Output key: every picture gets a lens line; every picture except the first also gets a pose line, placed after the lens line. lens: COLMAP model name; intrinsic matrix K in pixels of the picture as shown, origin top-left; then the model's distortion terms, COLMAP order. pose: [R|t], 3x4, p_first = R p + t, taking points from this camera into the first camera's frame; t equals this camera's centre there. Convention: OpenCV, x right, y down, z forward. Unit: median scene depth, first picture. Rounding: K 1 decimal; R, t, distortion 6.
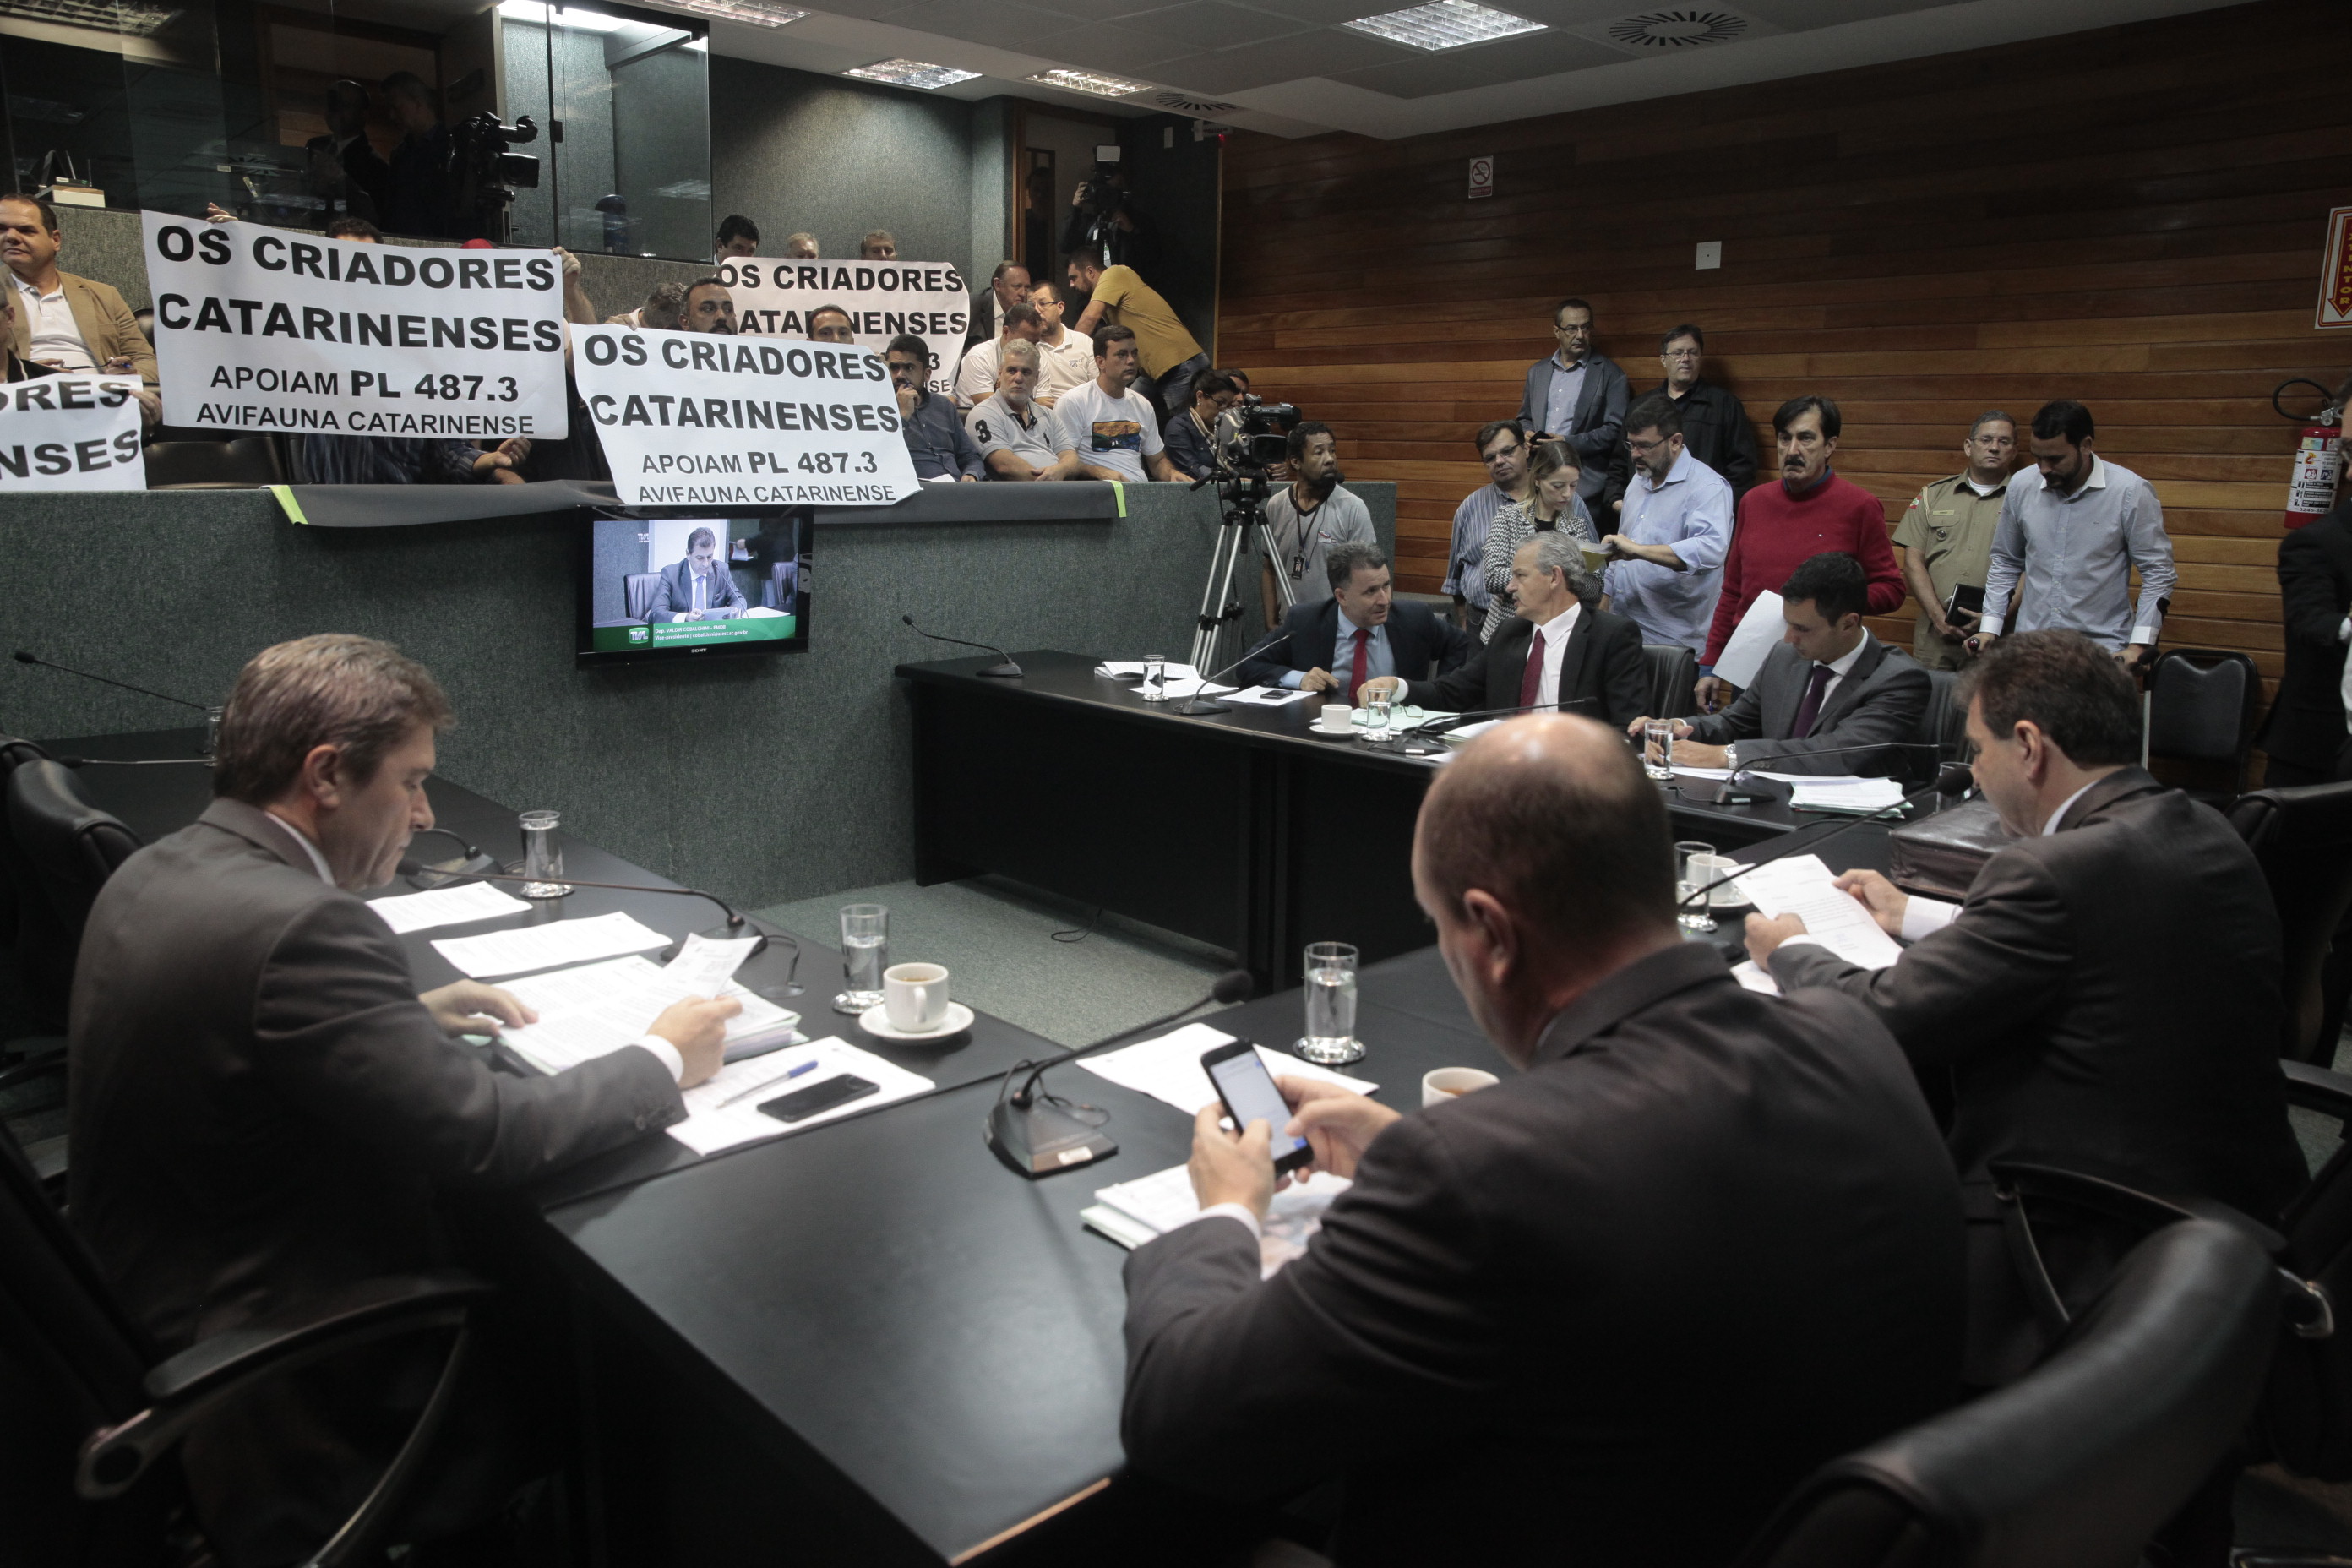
lens RADIAL K [[1607.2, 0, 1170.7], [0, 1607.2, 803.9], [0, 0, 1]] dist [-0.105936, 0.074699]
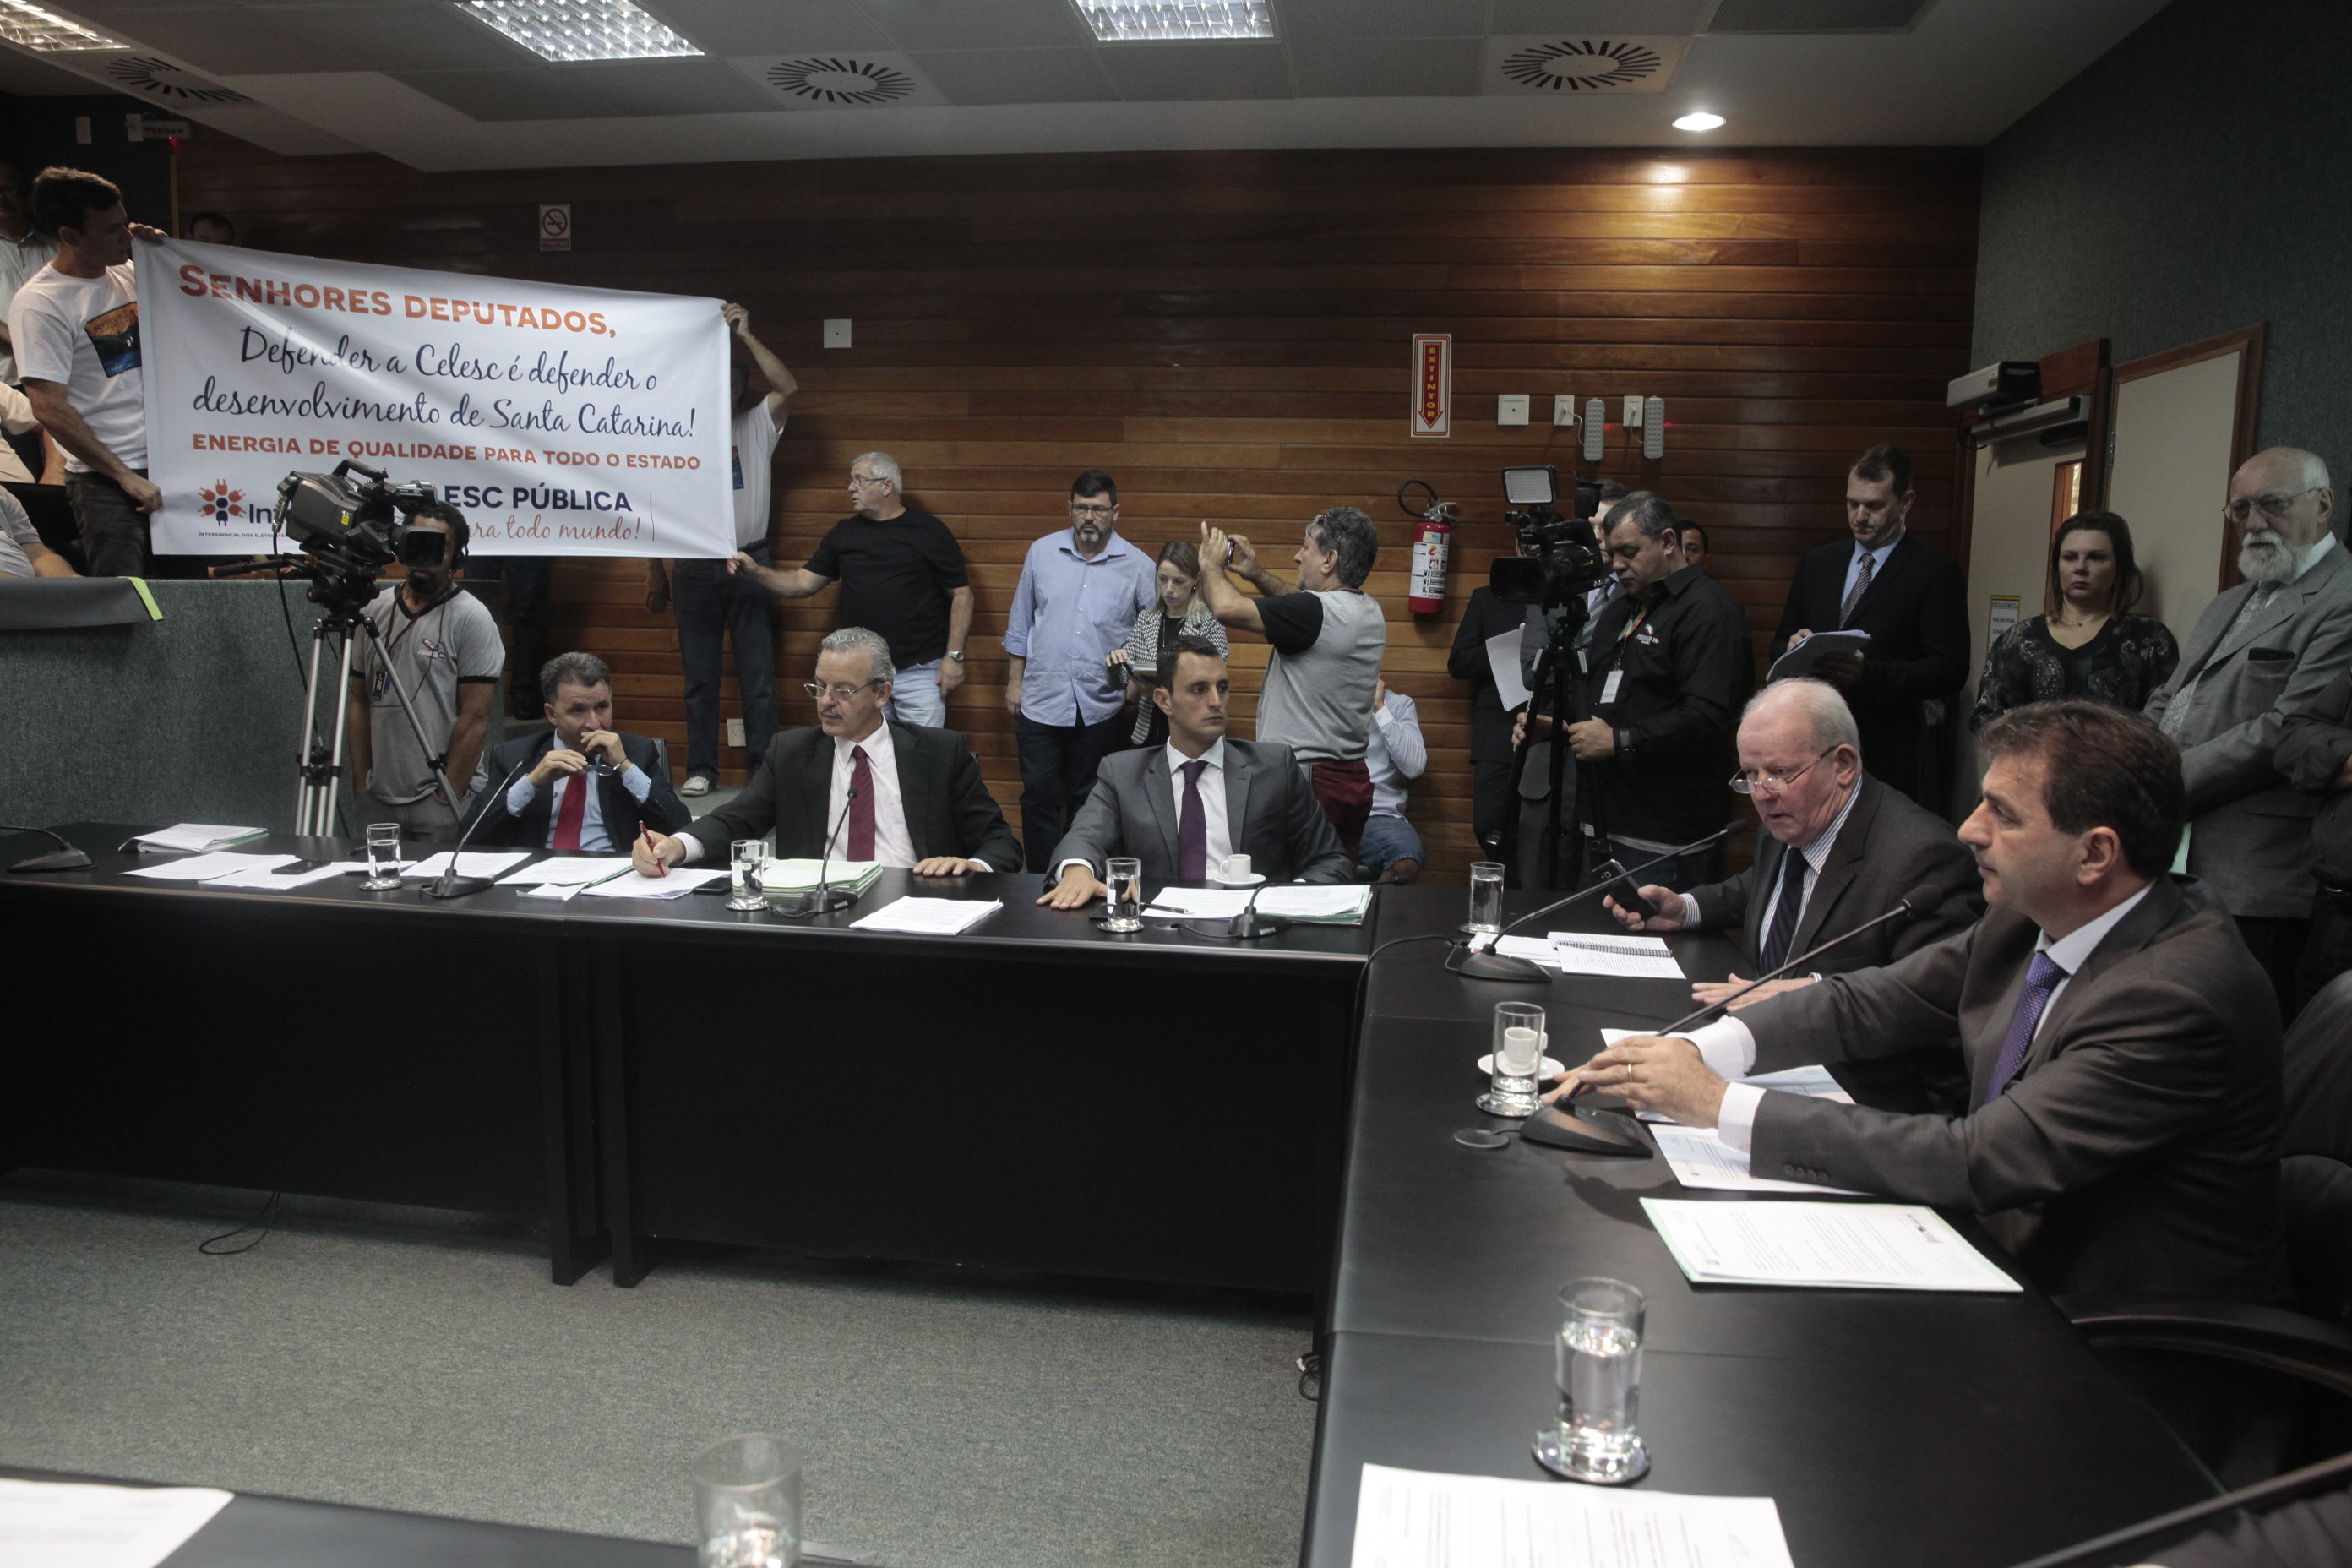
lens RADIAL K [[1607.2, 0, 1182.1], [0, 1607.2, 804.5], [0, 0, 1]] dist [-0.105936, 0.074699]
pose [[0.781223, -0.082141, 0.618824, -0.133444], [0.120664, 0.992480, -0.020591, -0.037243], [-0.612479, 0.090756, 0.785260, 0.213732]]
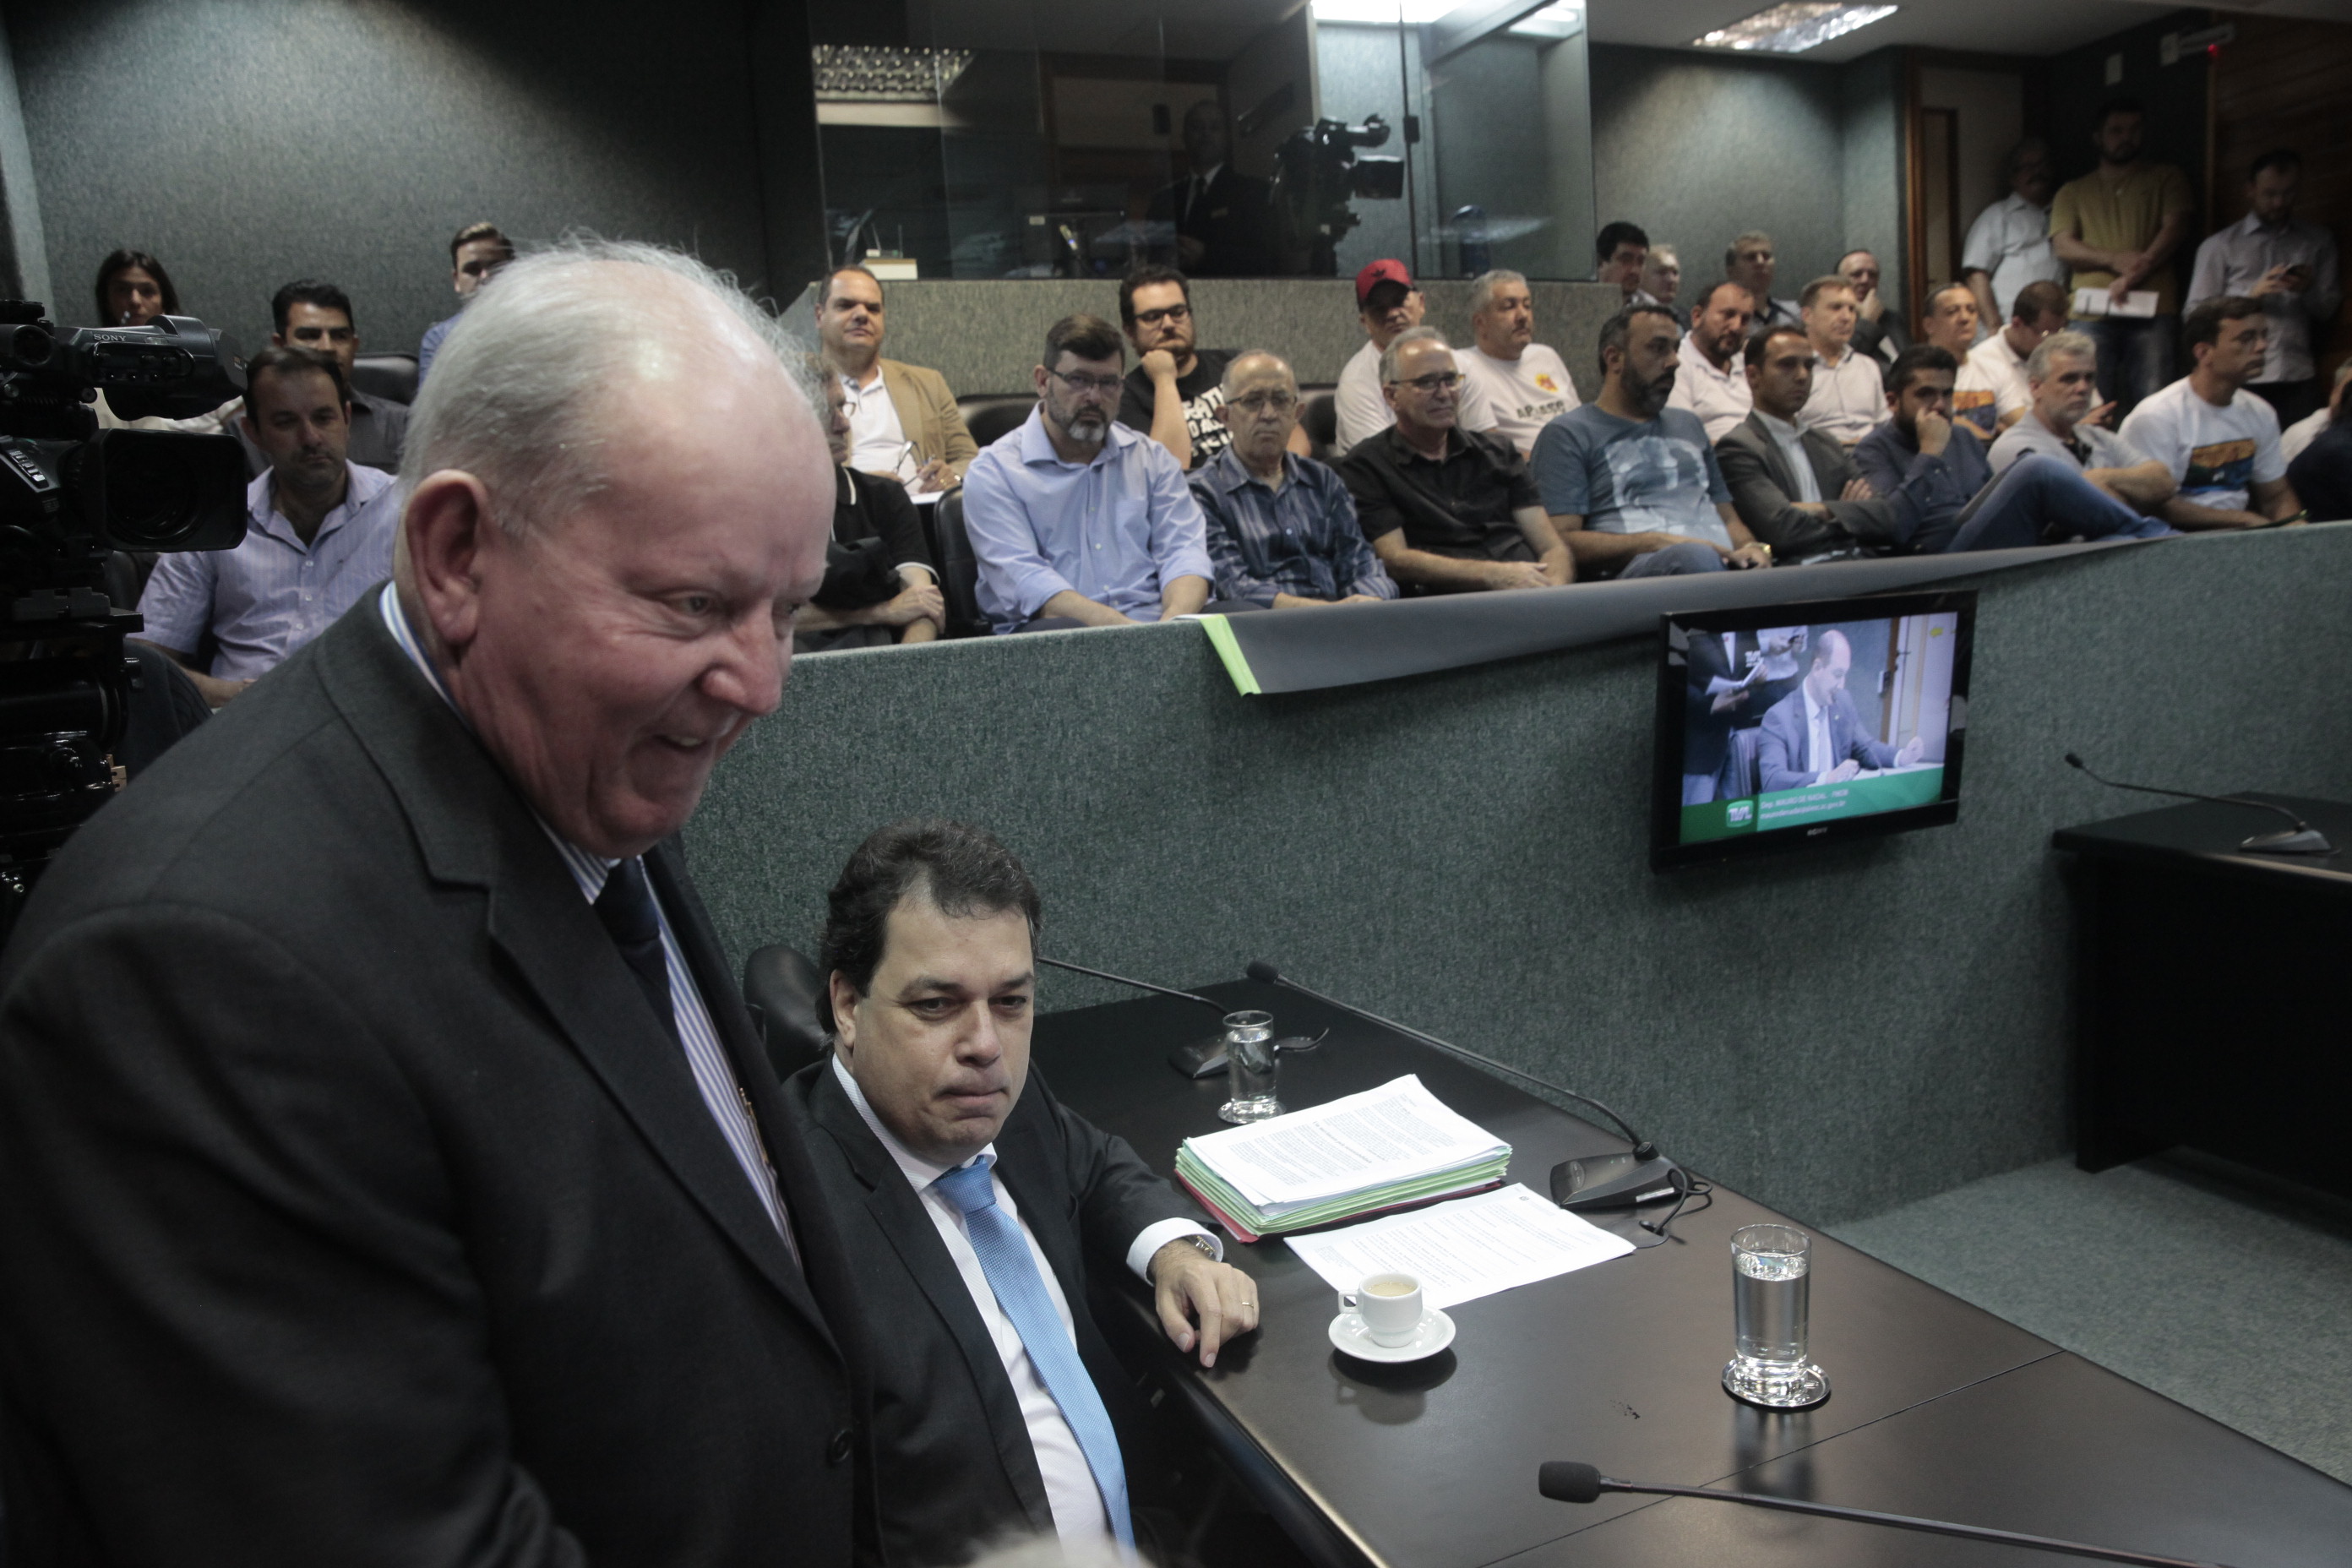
lens RADIAL K [[1607.2, 0, 1182.9], [0, 1607.2, 785.9], [0, 0, 1]] dist [-0.105936, 0.074699]
pose [[0.933850, -0.031093, -0.356312, -0.281080], [0.010352, 0.998147, -0.059968, -0.072779], [0.357516, 0.052312, 0.932441, 0.300663]]
